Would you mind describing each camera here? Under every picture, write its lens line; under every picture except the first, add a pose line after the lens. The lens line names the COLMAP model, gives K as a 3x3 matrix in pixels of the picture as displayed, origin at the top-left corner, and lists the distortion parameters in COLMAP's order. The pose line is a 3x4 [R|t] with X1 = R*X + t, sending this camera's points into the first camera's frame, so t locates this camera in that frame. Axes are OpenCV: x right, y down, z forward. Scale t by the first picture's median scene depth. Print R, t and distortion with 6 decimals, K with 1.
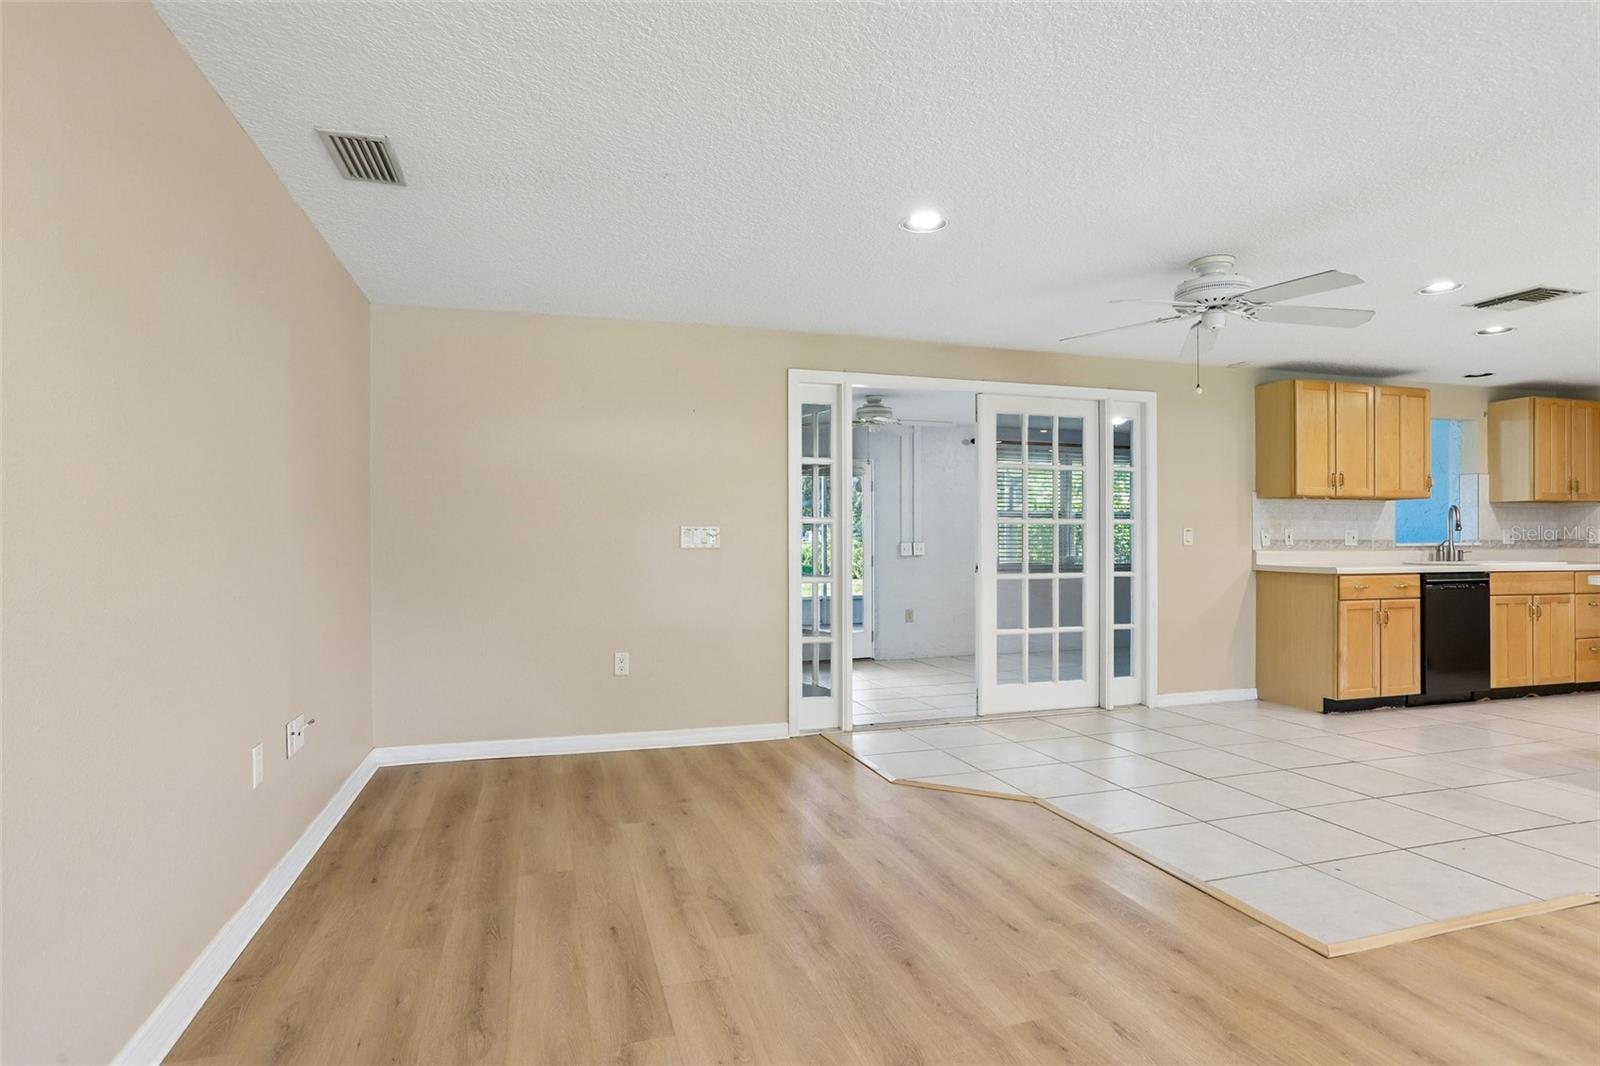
lens RADIAL K [[838.8, 0, 797.2], [0, 838.8, 543.3], [0, 0, 1]] dist [-0.059879, 0.045976]
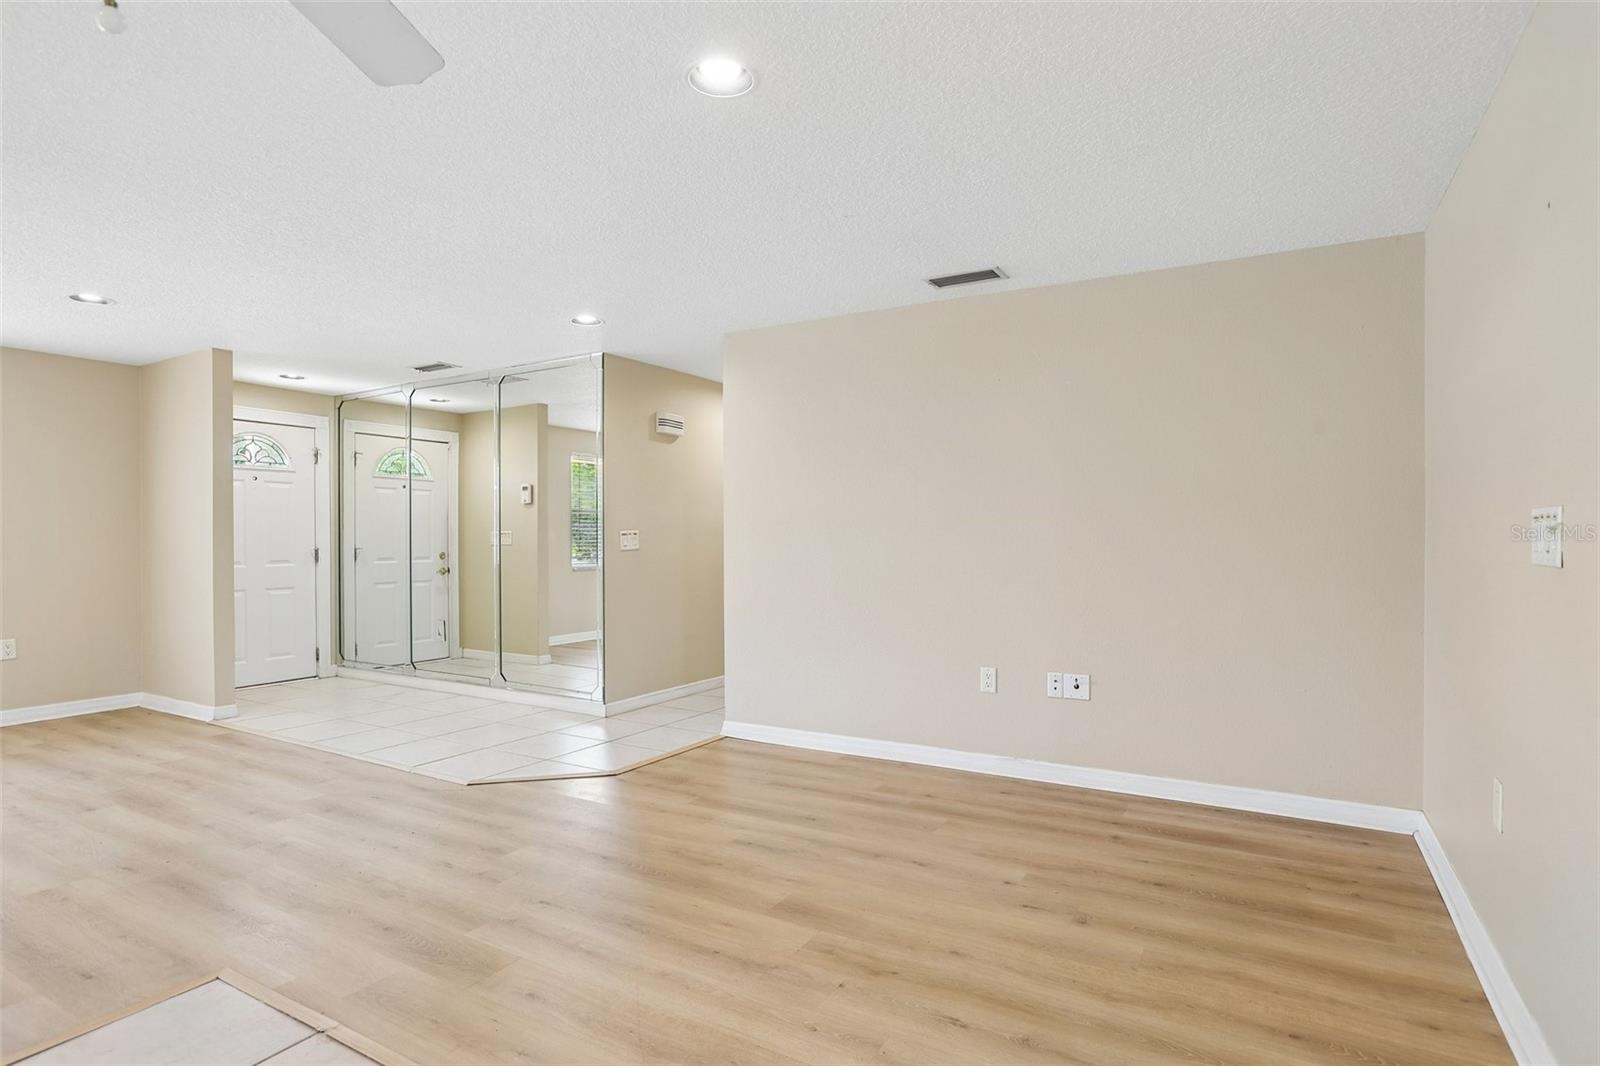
lens RADIAL K [[838.8, 0, 797.2], [0, 838.8, 543.3], [0, 0, 1]] dist [-0.059879, 0.045976]
pose [[-0.738776, 0.005766, -0.673927, 0.339235], [-0.004260, 0.999903, 0.013225, -0.007615], [0.673938, 0.012641, -0.738680, 0.921832]]
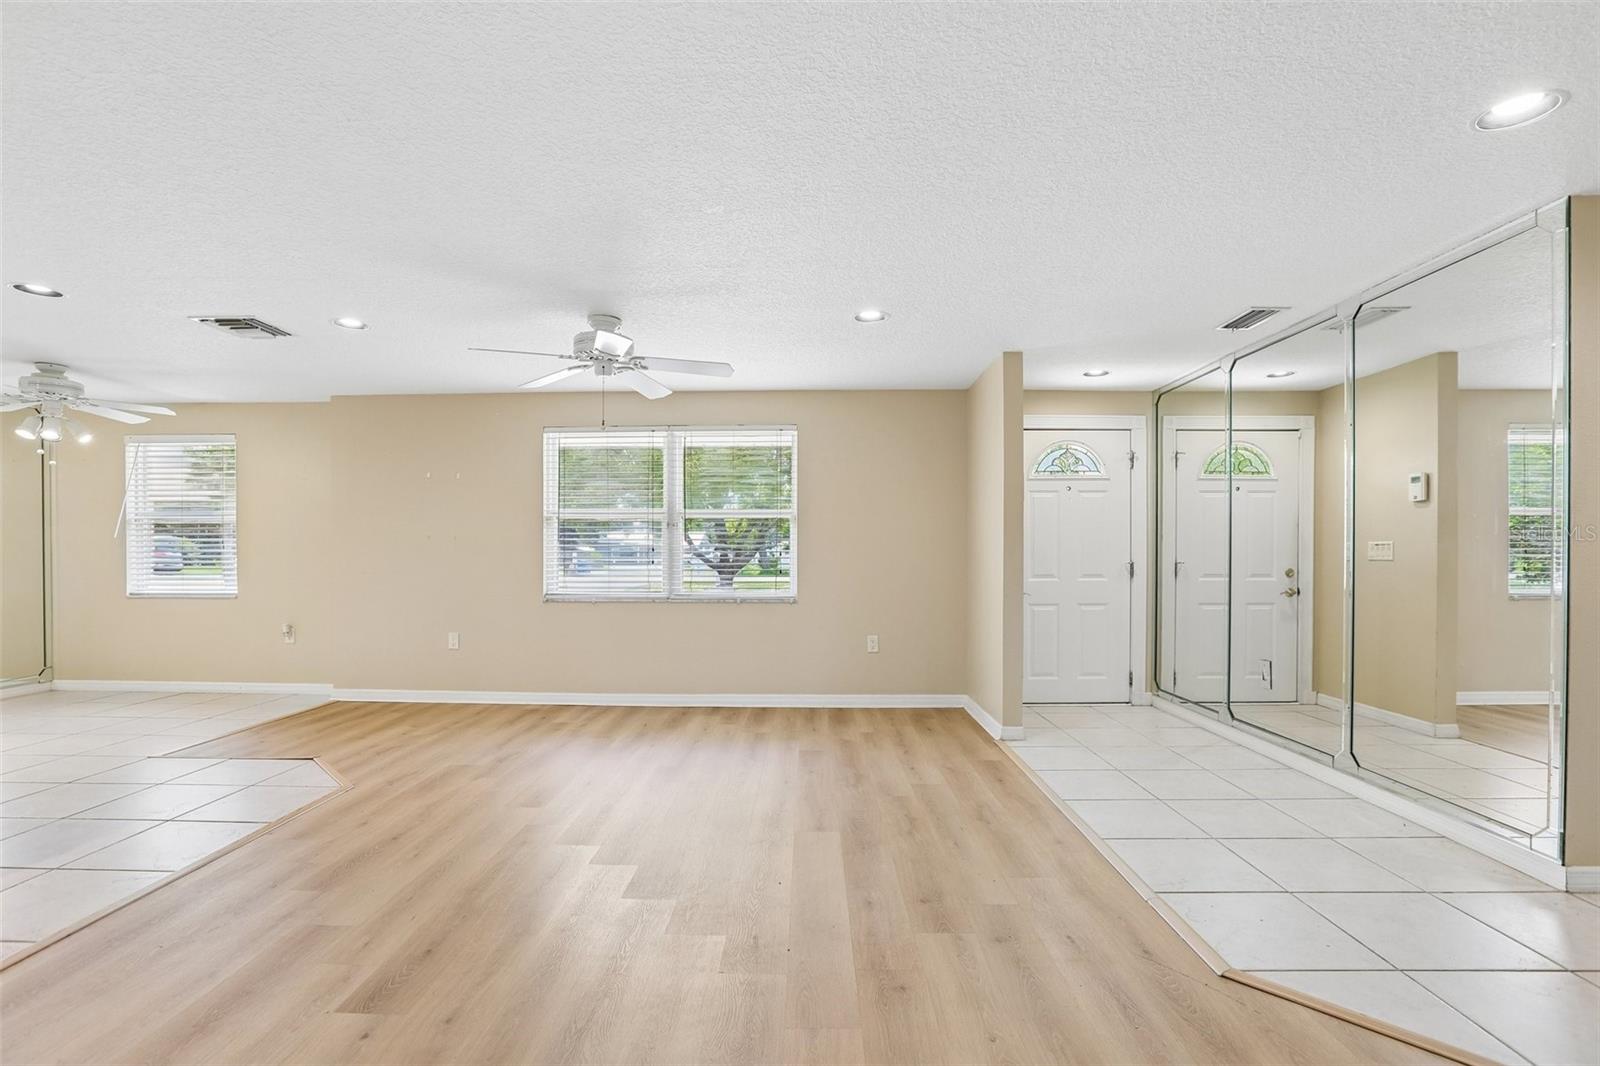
lens RADIAL K [[741.7, 0, 794.5], [0, 741.7, 557.1], [0, 0, 1]] dist [-0.051690, 0.021527]
pose [[-0.949476, -0.001984, 0.313834, 0.153582], [0.003018, 0.999876, 0.015451, -0.003949], [-0.313826, 0.015617, -0.949352, 0.604476]]
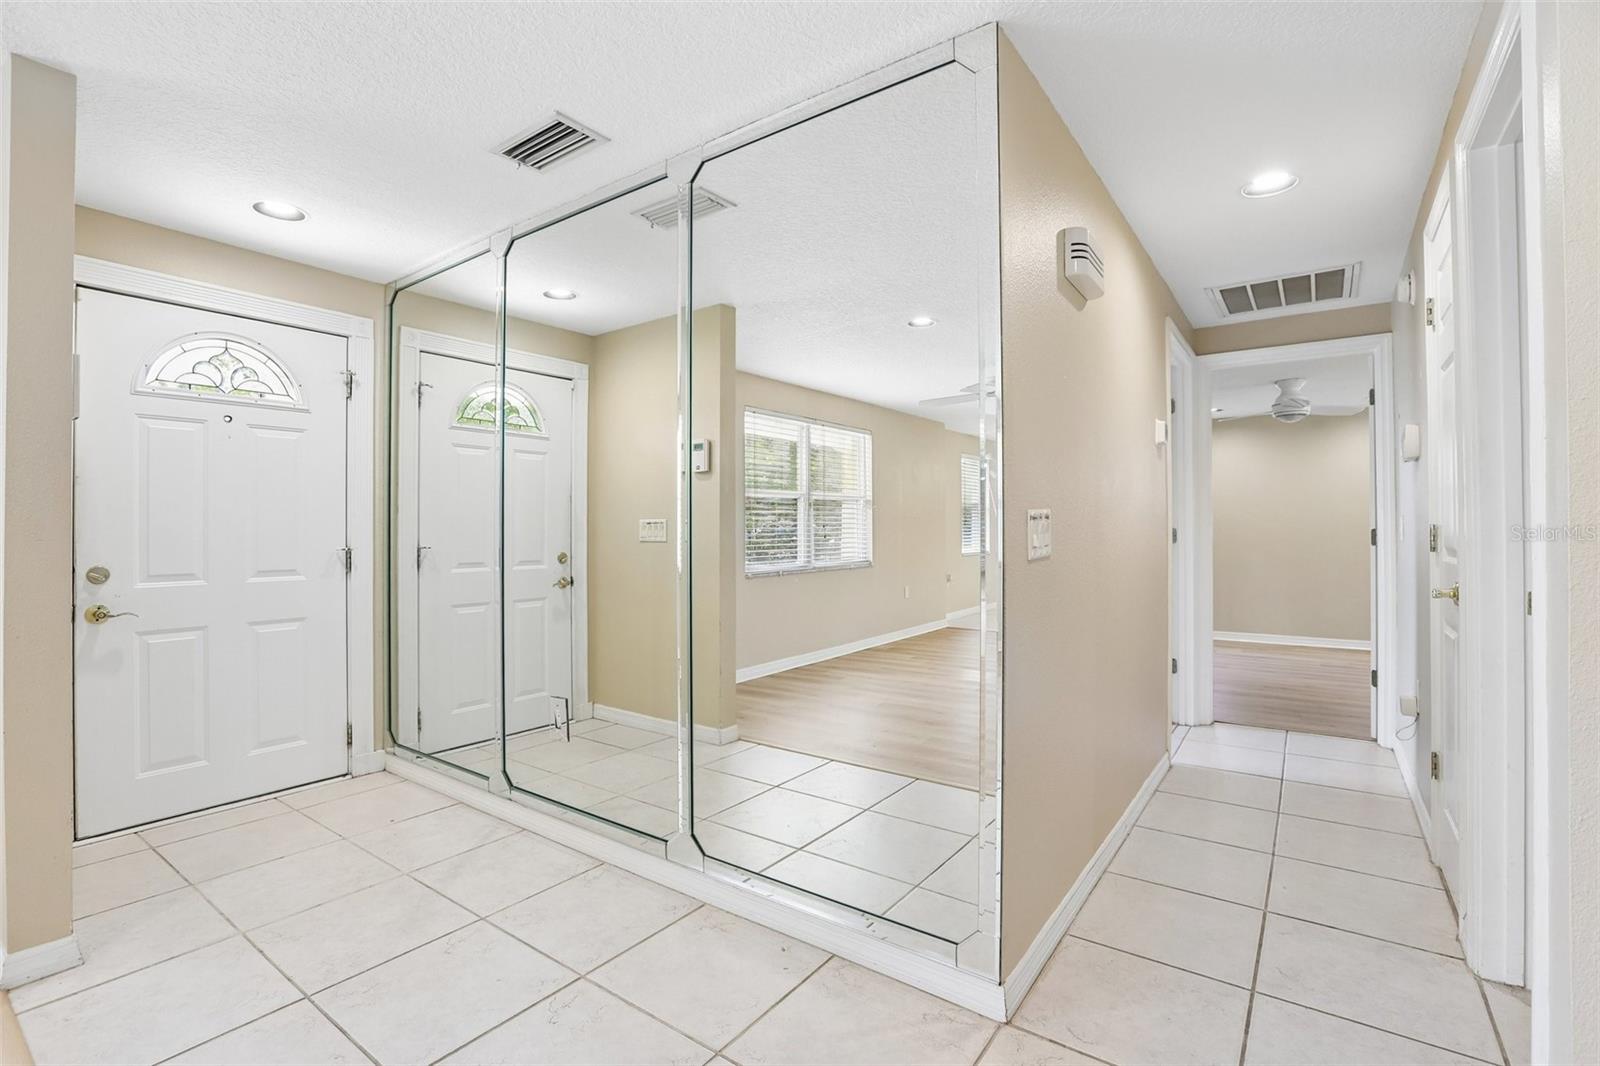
lens RADIAL K [[734.7, 0, 796.0], [0, 734.7, 528.3], [0, 0, 1]] dist [-0.059535, 0.020220]
pose [[-0.799235, -0.000918, -0.601017, 0.093254], [-0.002499, 0.999995, 0.001795, 0.000988], [0.601013, 0.002936, -0.799234, 0.218243]]
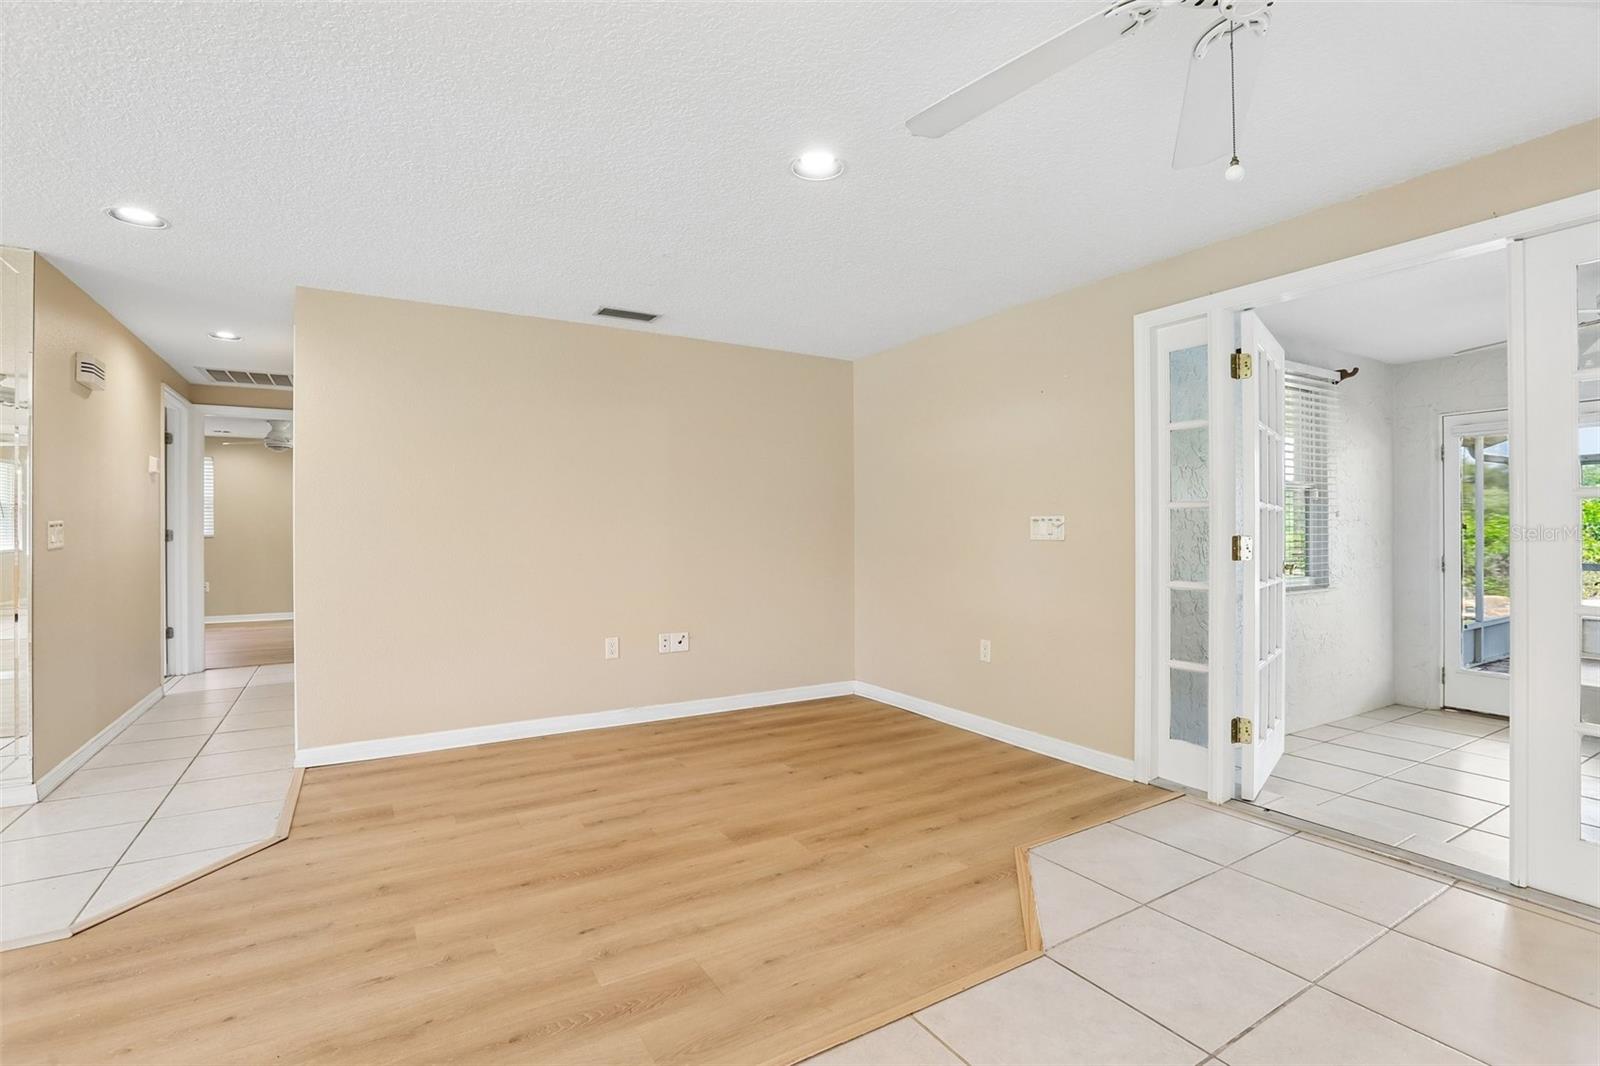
lens RADIAL K [[734.7, 0, 796.0], [0, 734.7, 528.3], [0, 0, 1]] dist [-0.059535, 0.020220]
pose [[0.242896, -0.002669, -0.970049, 0.523428], [-0.005269, 0.999978, -0.004070, -0.002411], [0.970038, 0.006100, 0.242876, 0.473386]]
